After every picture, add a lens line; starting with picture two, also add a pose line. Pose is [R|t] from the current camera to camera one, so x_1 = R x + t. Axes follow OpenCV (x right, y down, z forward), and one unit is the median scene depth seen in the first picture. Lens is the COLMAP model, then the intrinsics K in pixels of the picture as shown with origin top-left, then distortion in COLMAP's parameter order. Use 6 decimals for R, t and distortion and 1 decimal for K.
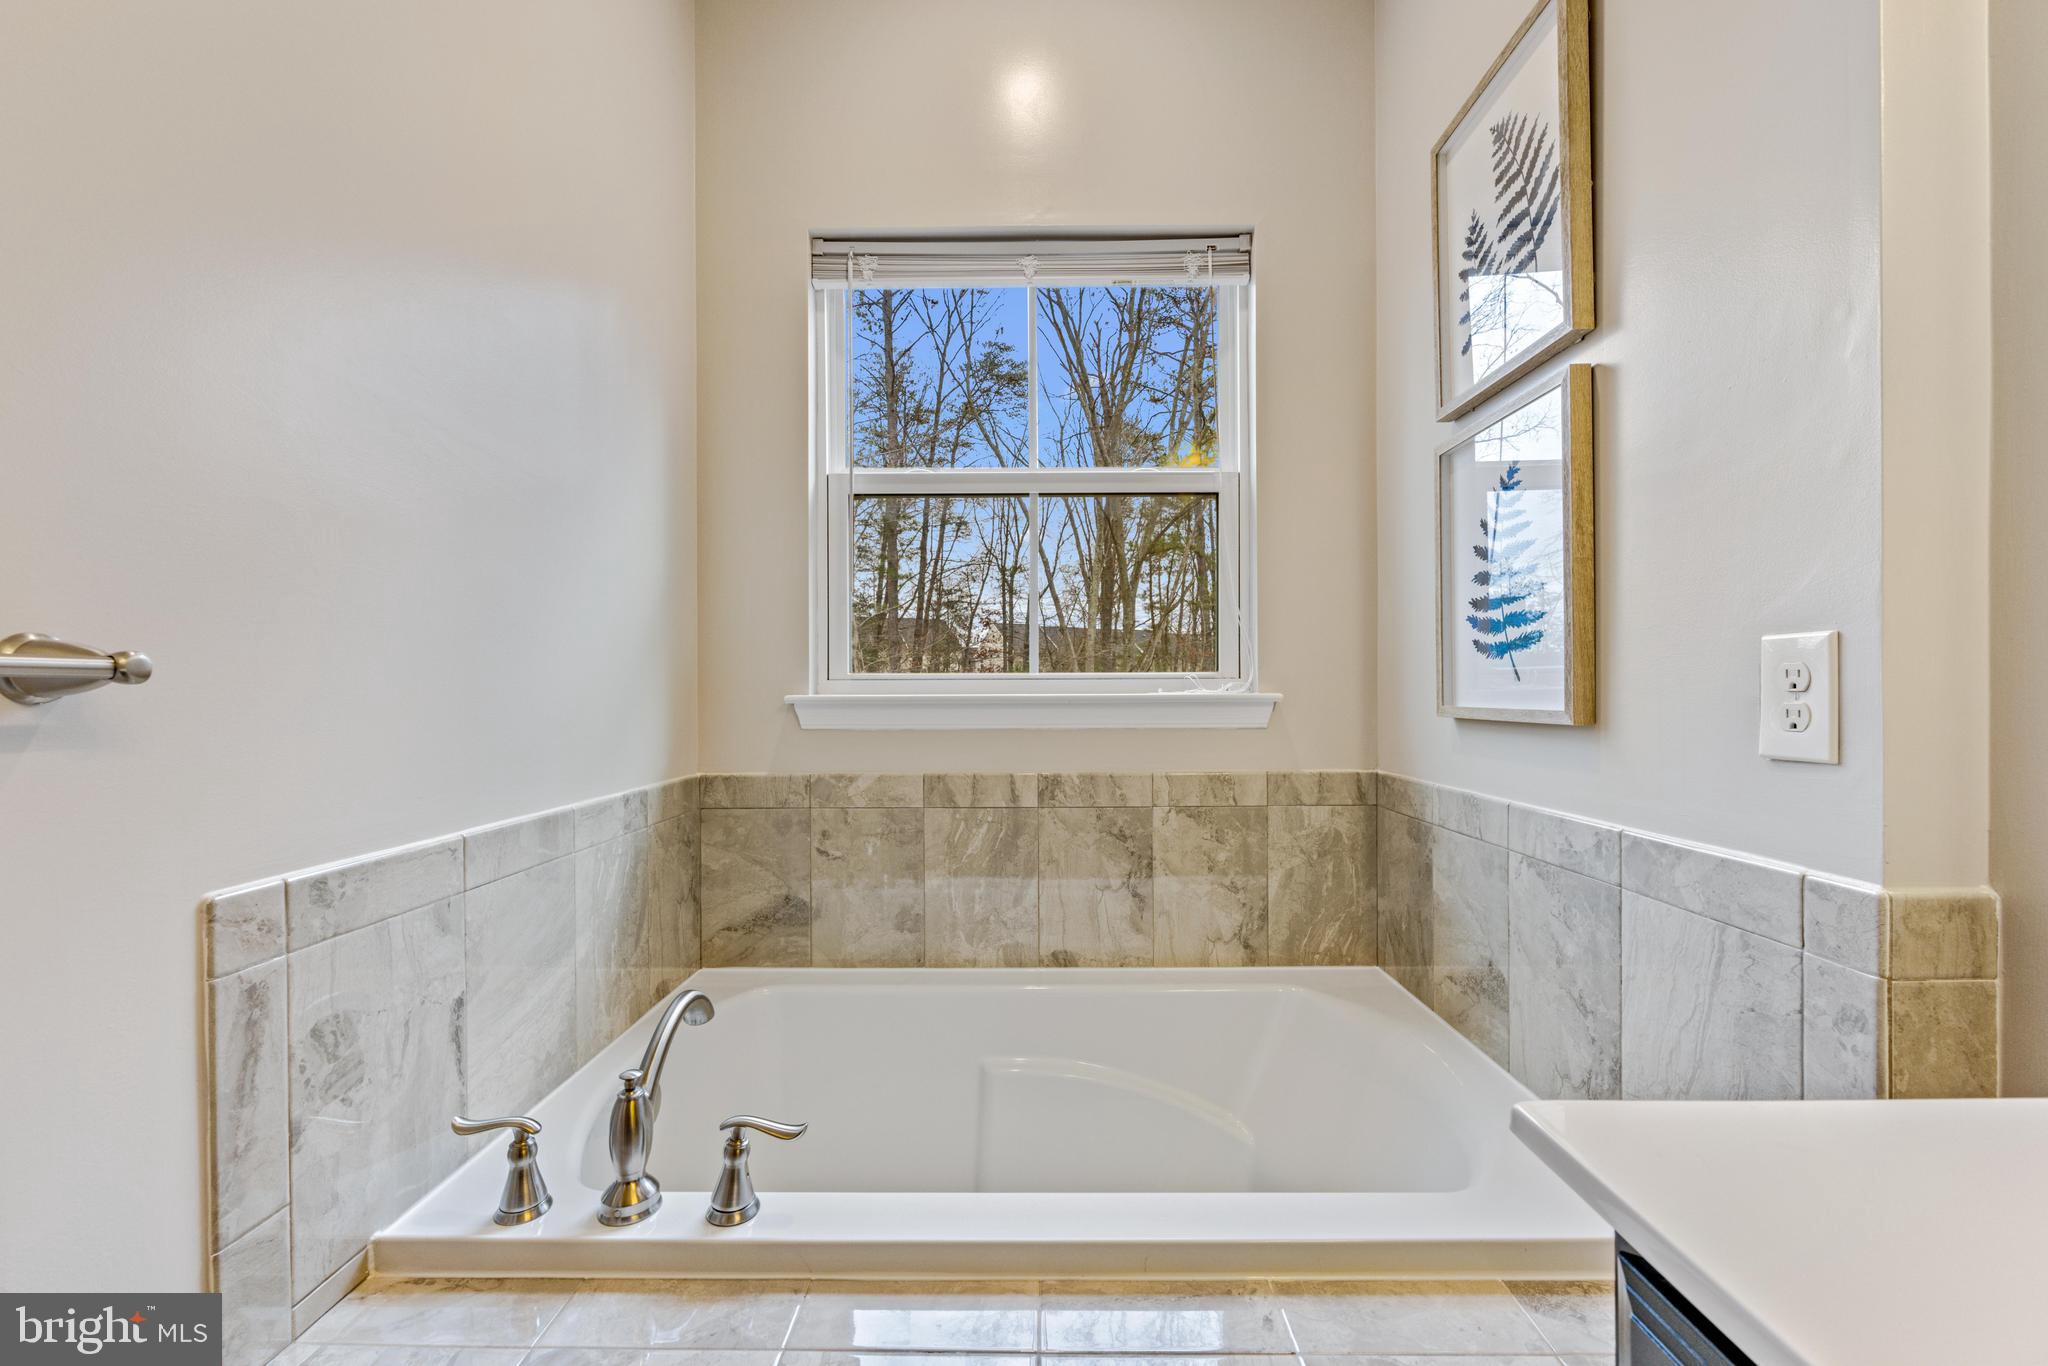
lens RADIAL K [[833.7, 0, 1024.3], [0, 833.7, 698.2], [0, 0, 1]] dist [-0.002802, -0.000036]
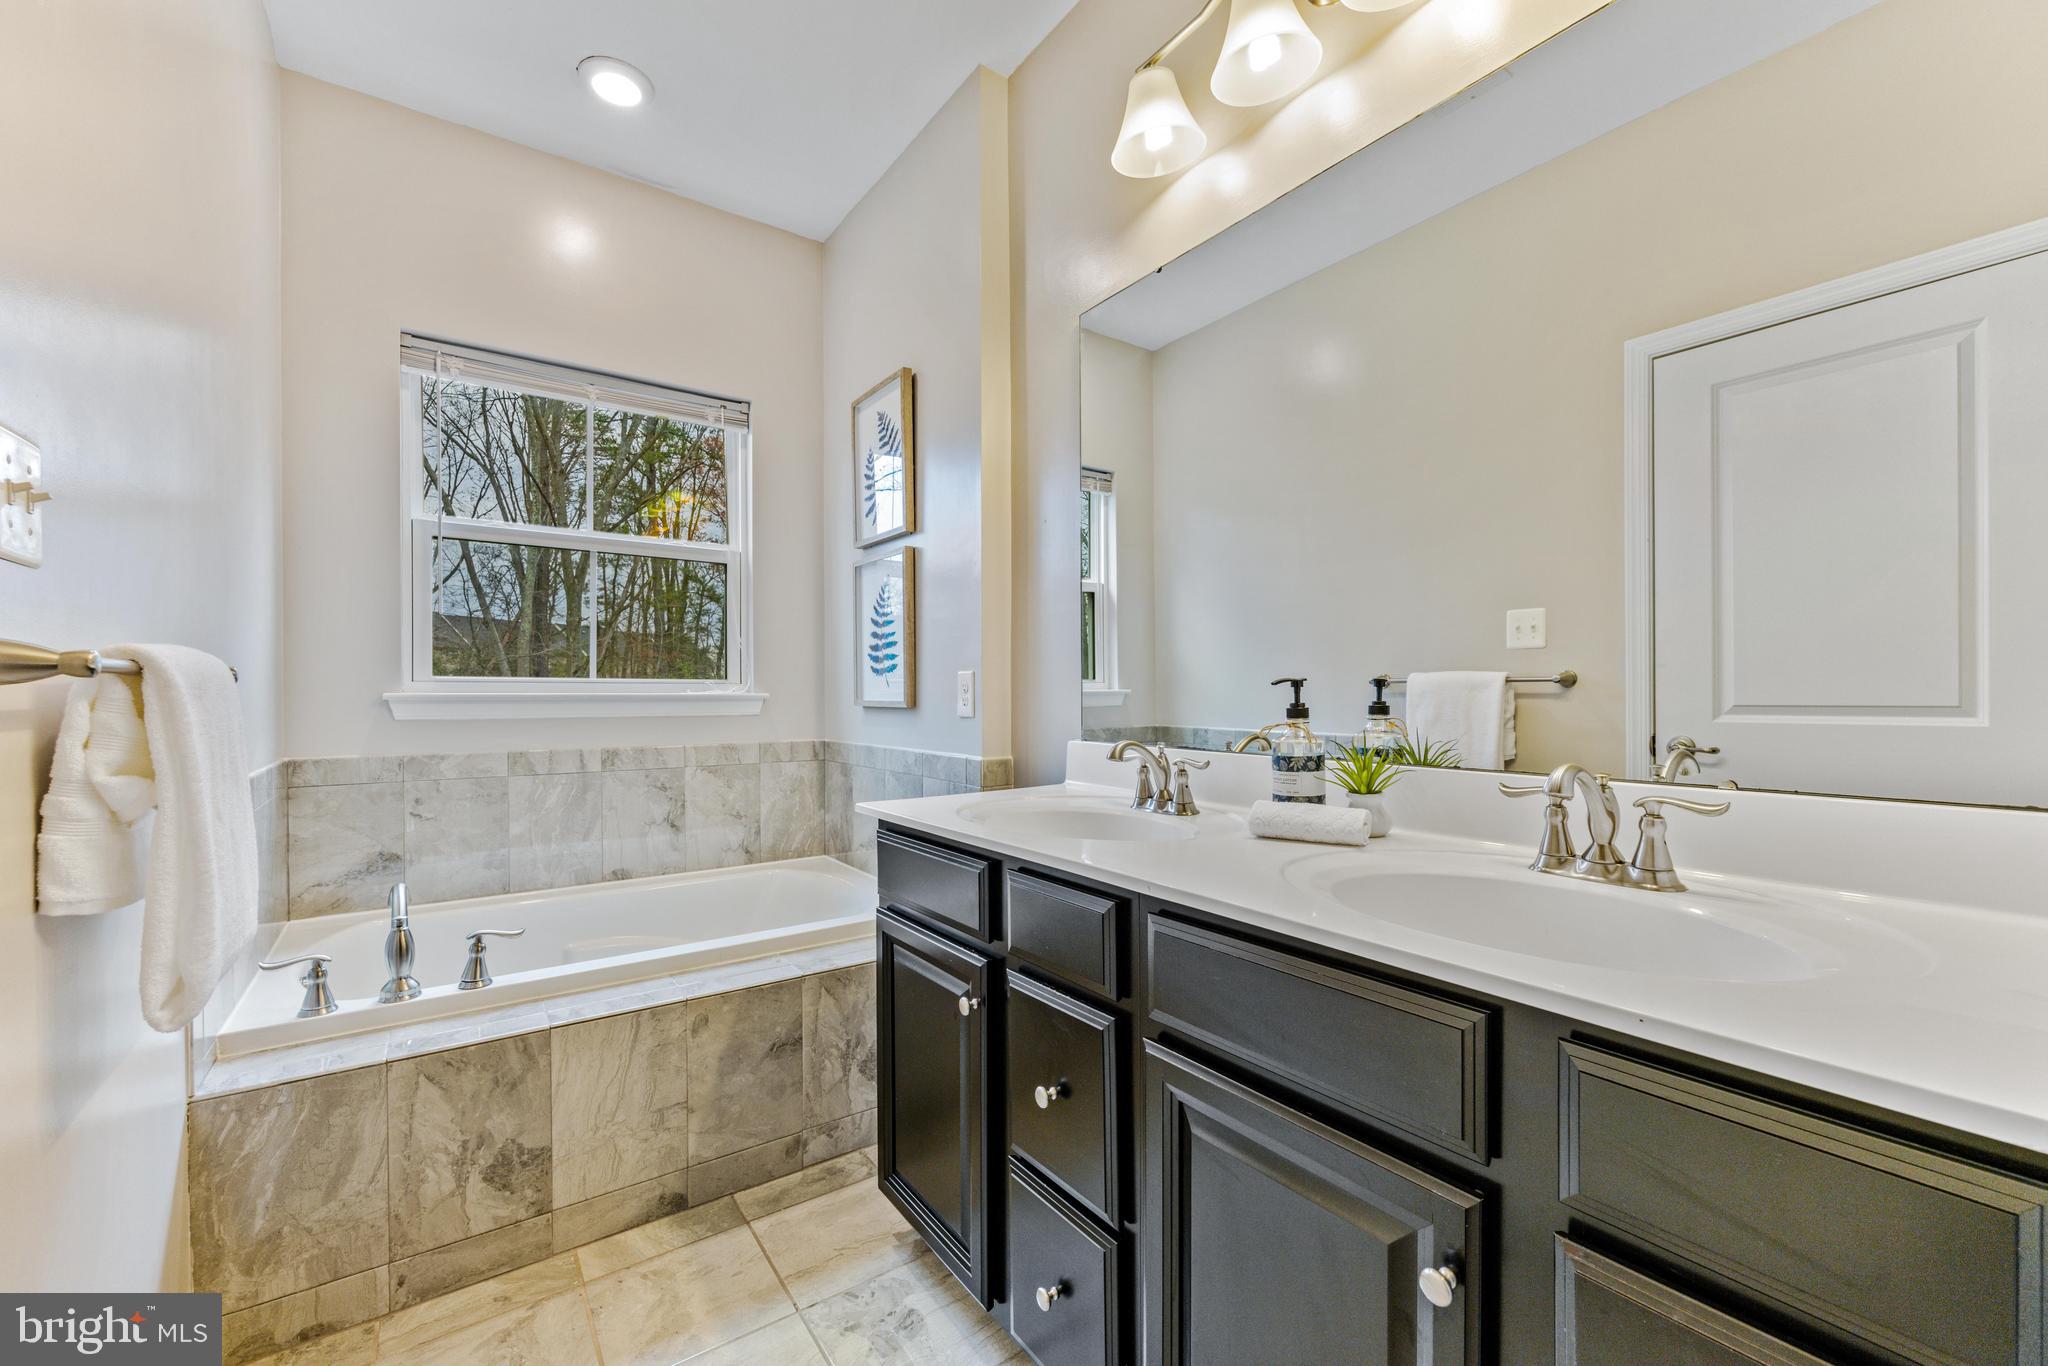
lens RADIAL K [[833.7, 0, 1025.7], [0, 833.7, 698.1], [0, 0, 1]] dist [-0.002802, -0.000036]
pose [[0.807837, 0.001057, 0.589405, -0.240956], [0.001477, 0.999992, -0.003818, 0.010108], [-0.589404, 0.003955, 0.807829, -0.599436]]
